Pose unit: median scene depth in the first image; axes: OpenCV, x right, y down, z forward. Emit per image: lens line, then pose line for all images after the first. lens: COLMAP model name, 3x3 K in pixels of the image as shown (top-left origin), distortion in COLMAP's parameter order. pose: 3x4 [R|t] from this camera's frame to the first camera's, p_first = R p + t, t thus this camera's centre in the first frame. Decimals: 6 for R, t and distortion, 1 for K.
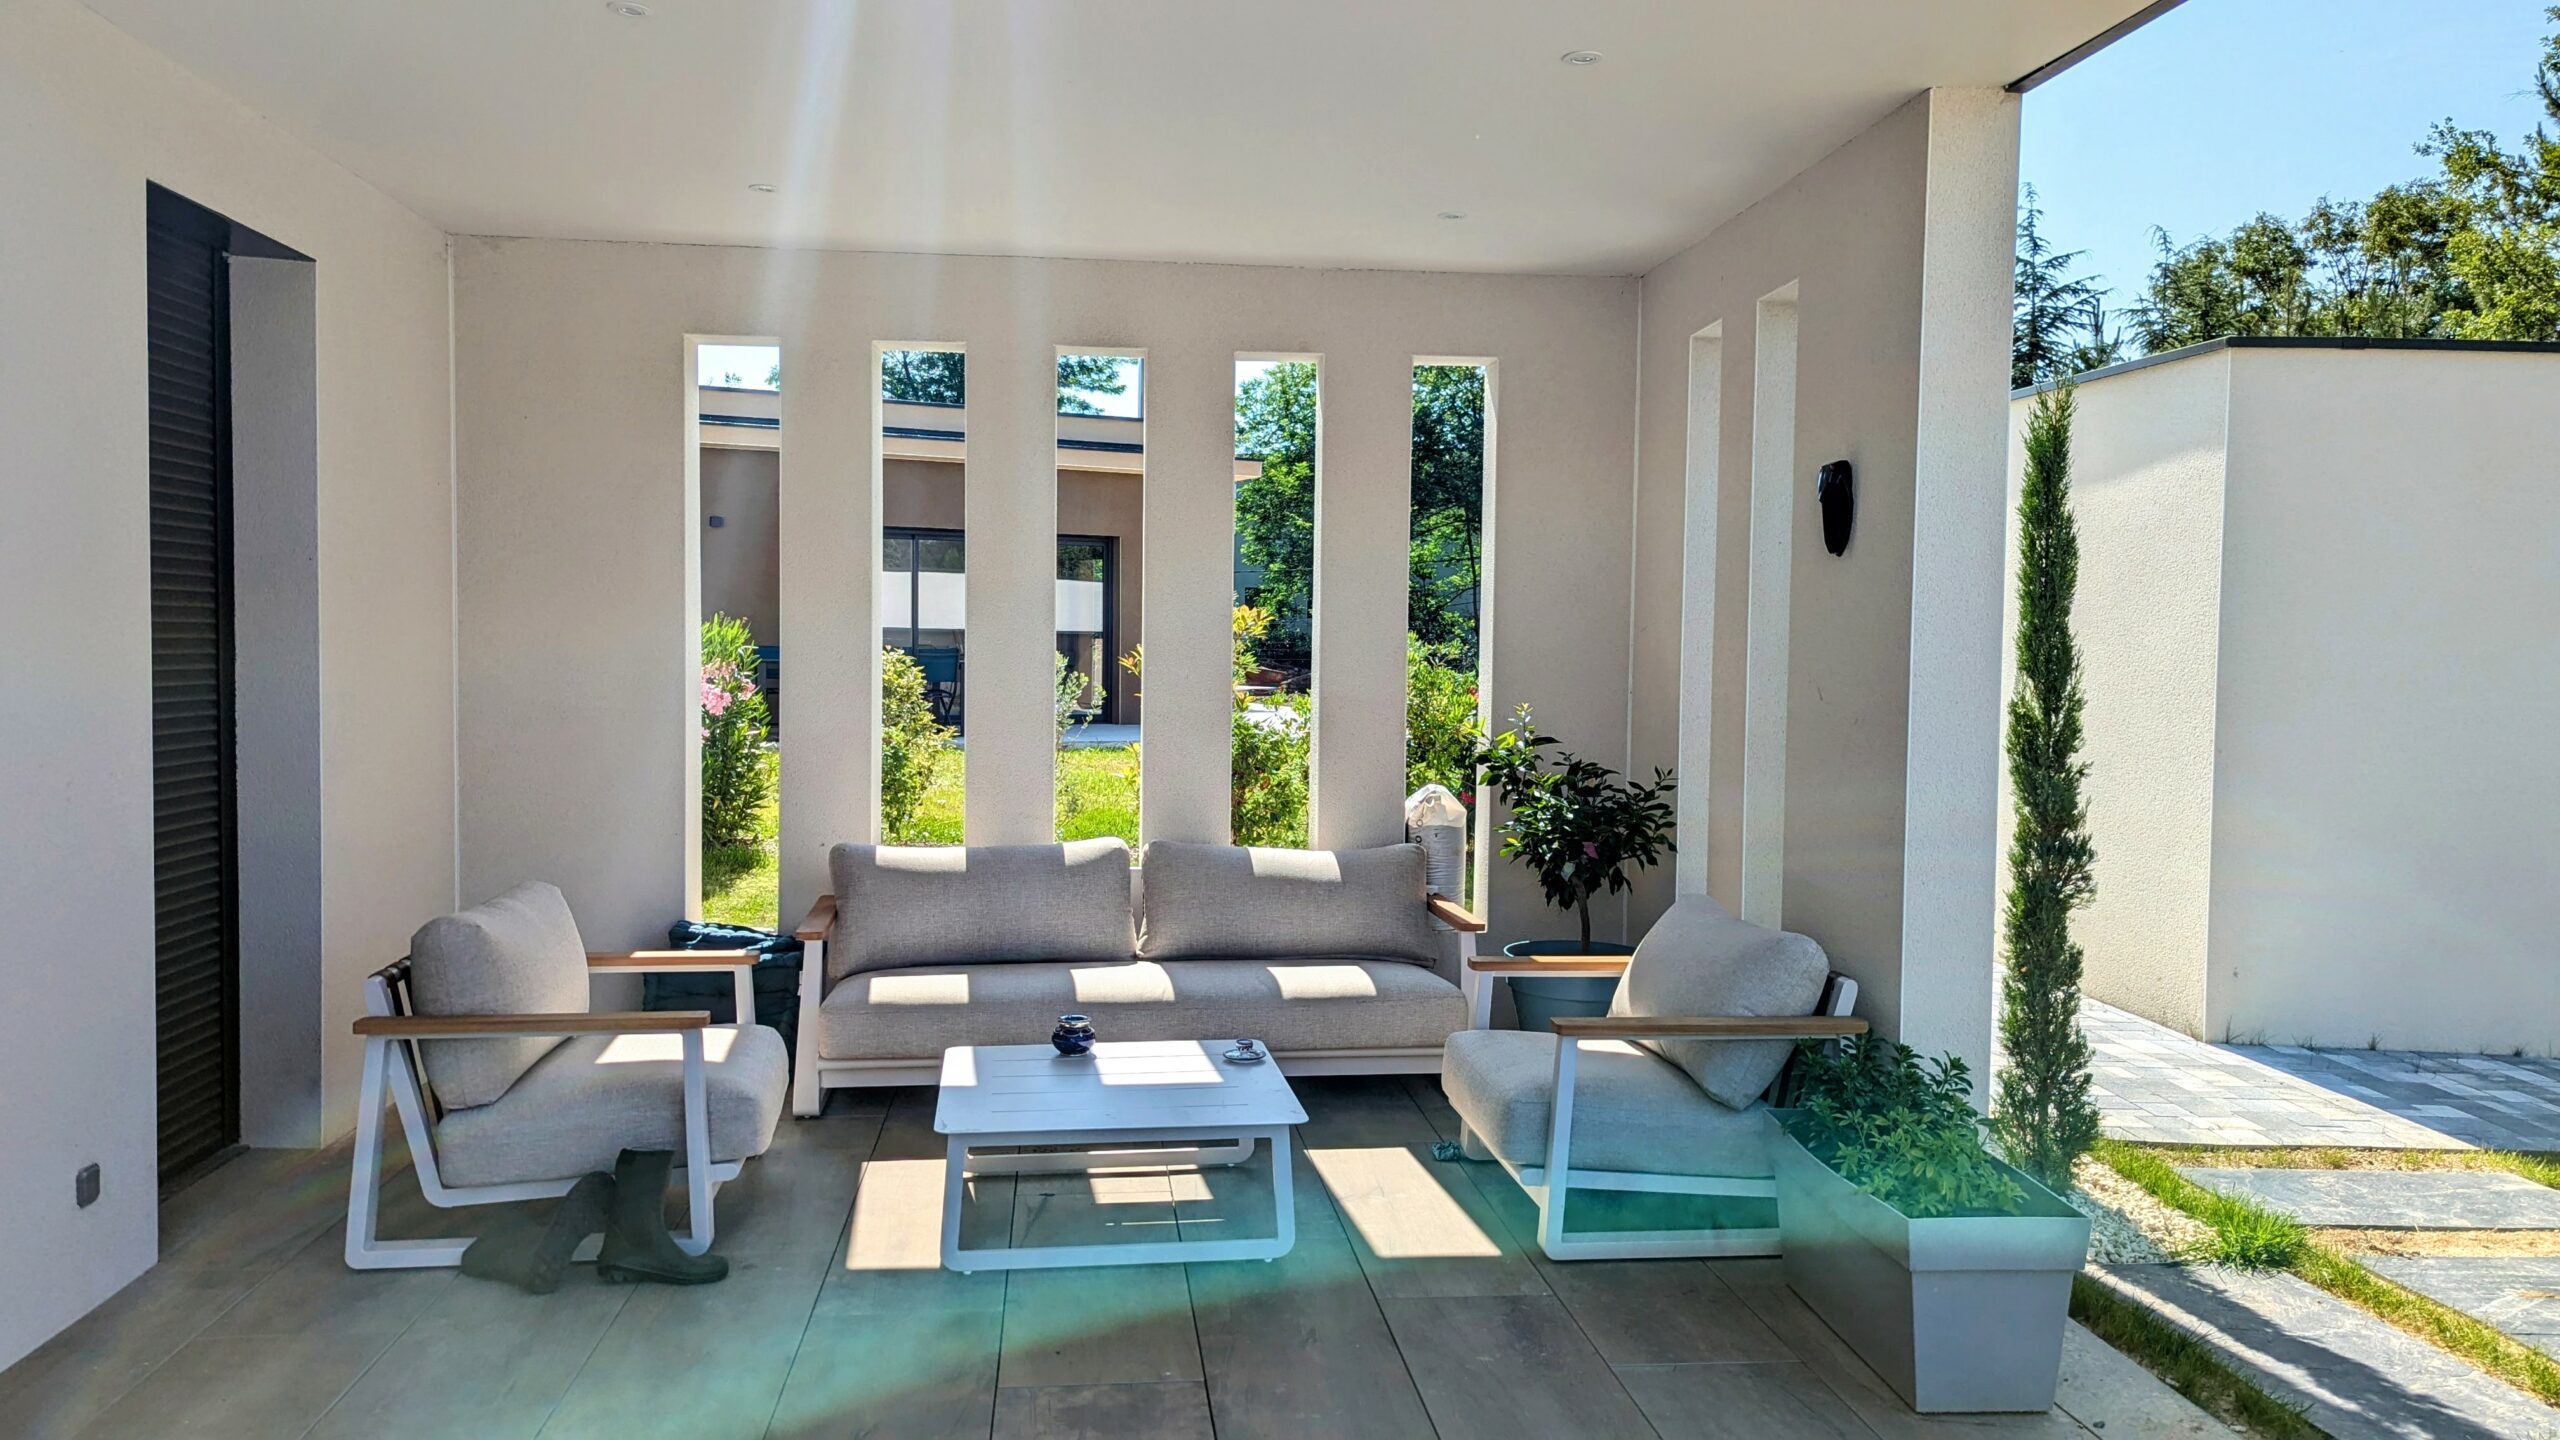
lens RADIAL K [[1786.0, 0, 1280.0], [0, 1786.0, 720.0], [0, 0, 1]] dist [0.022650, -0.002726]
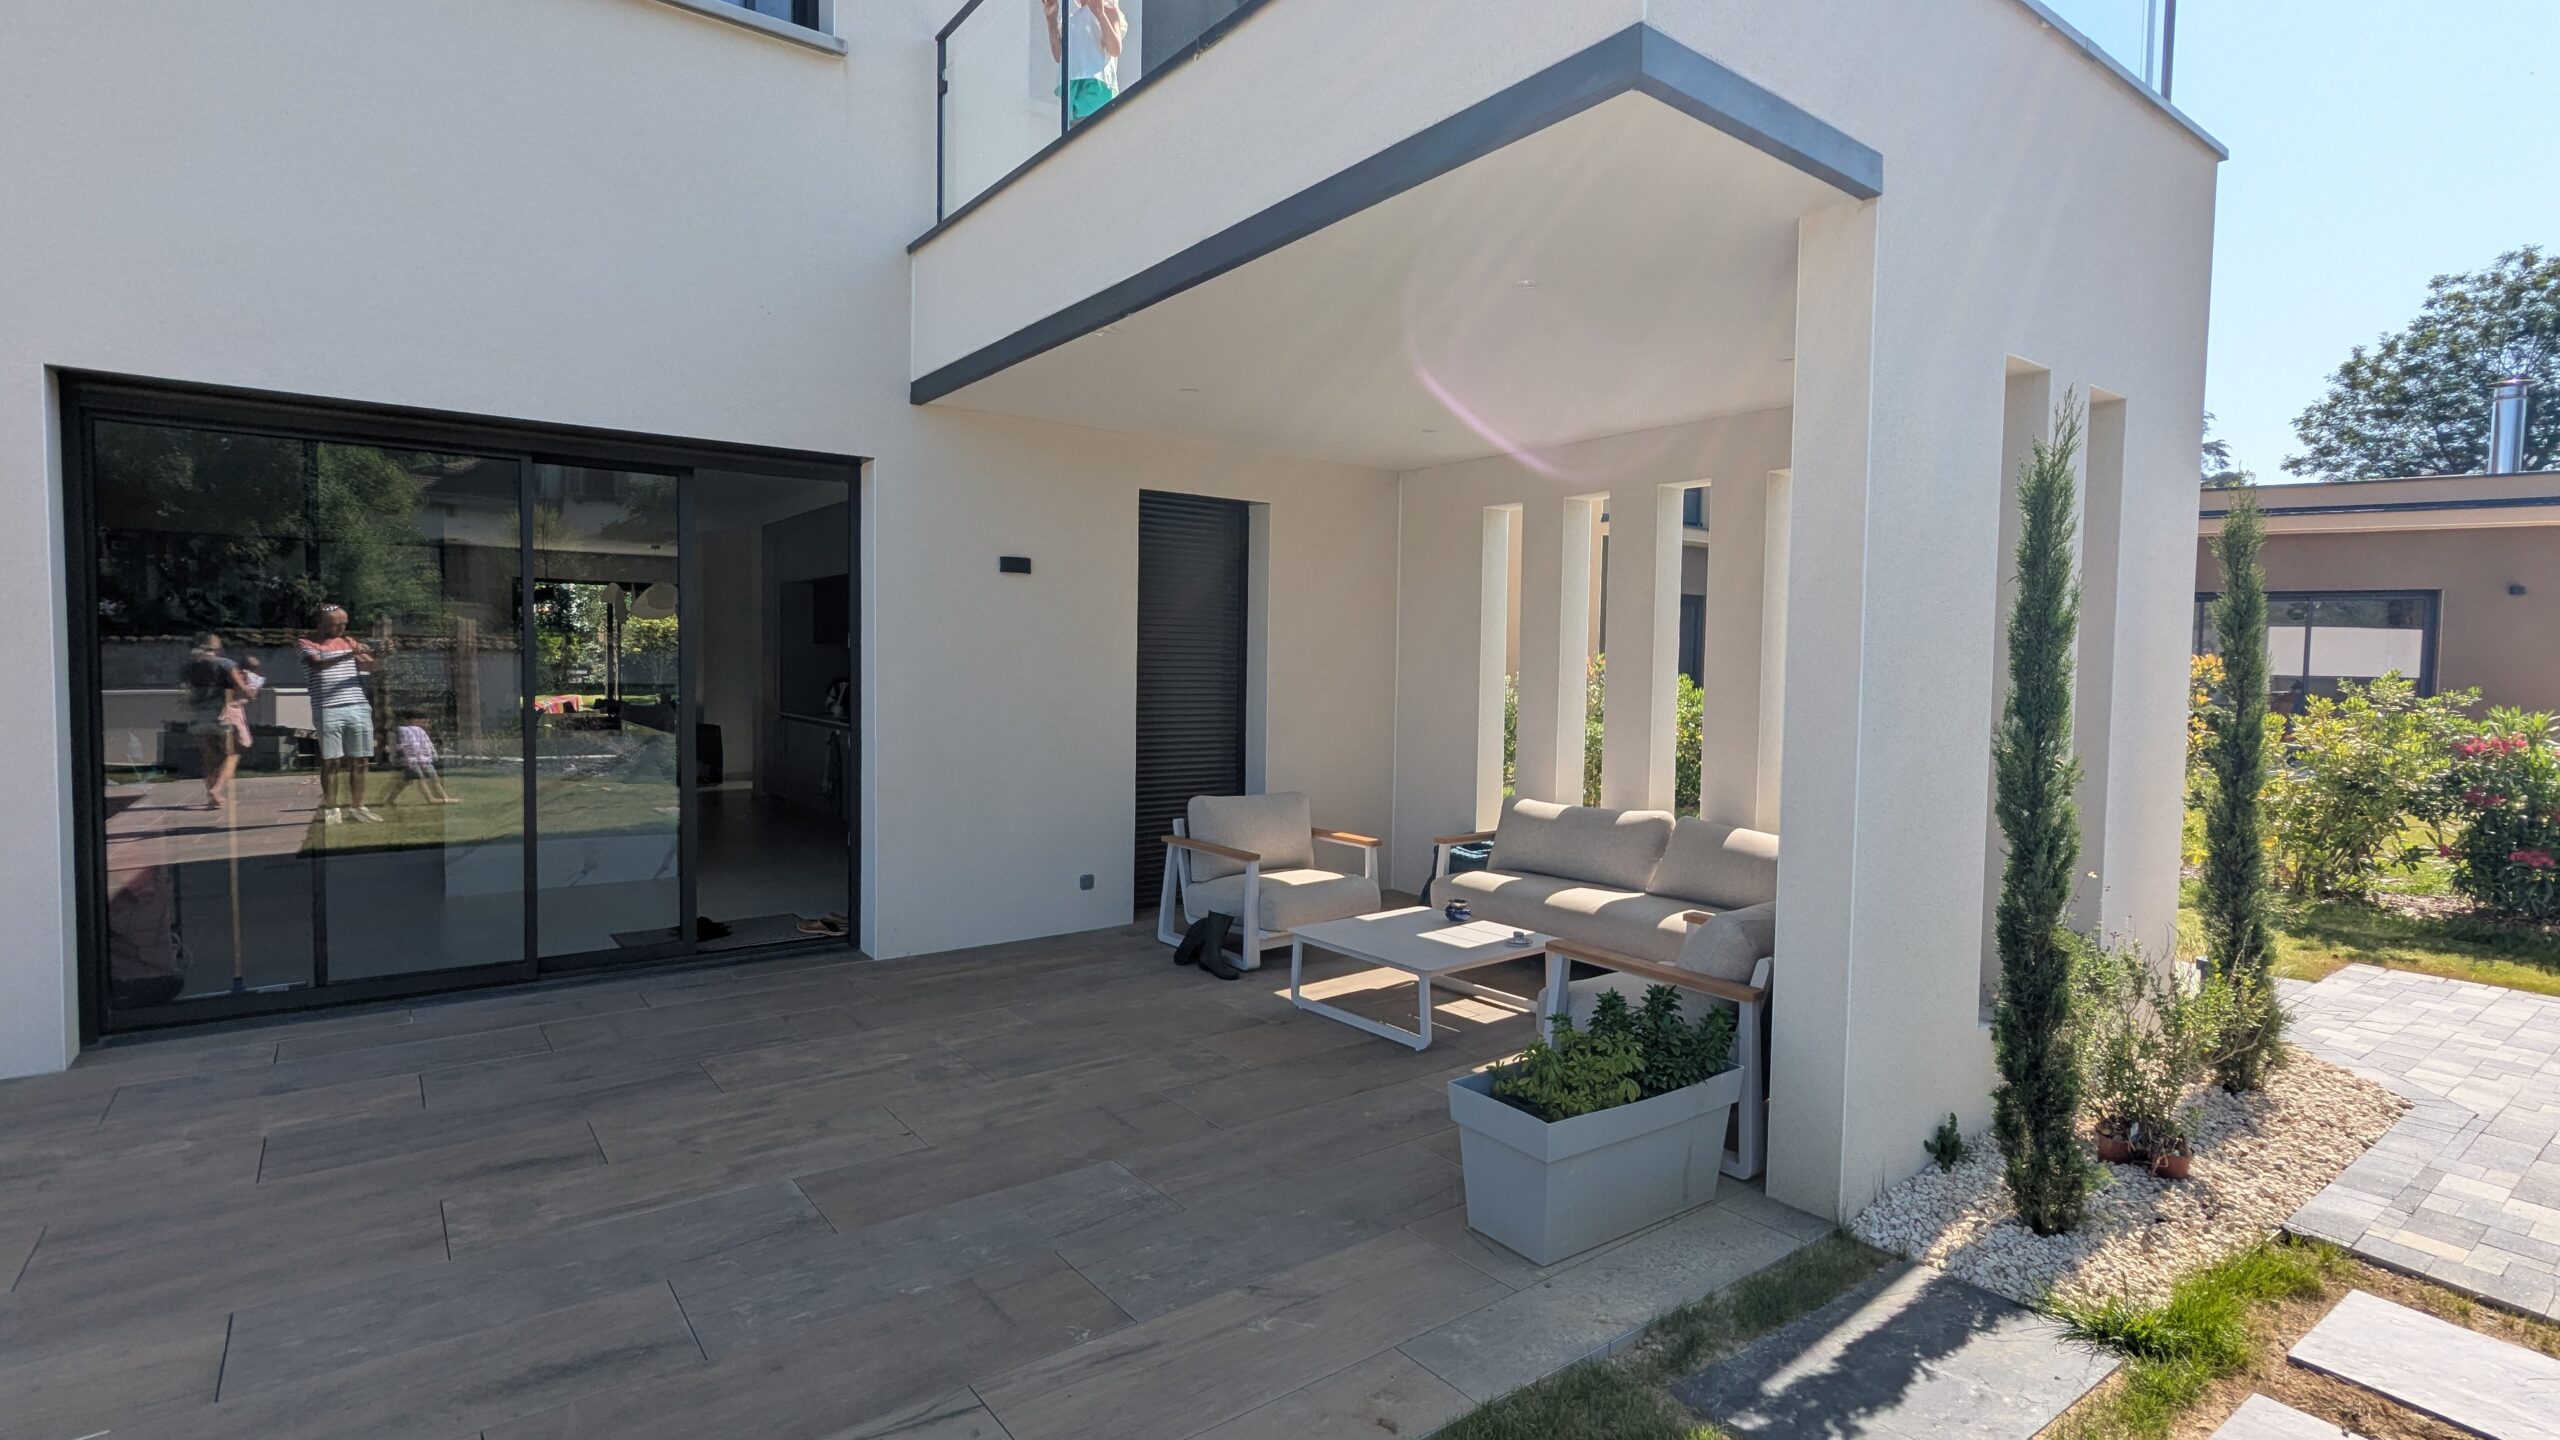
lens RADIAL K [[1192.1, 0, 1285.1], [0, 1192.1, 716.2], [0, 0, 1]] dist [0.000439, -0.000091]
pose [[0.523328, 0.031746, -0.851540, 0.853736], [-0.046712, 0.998872, 0.008531, -0.009564], [0.850850, 0.035312, 0.524221, 0.305976]]
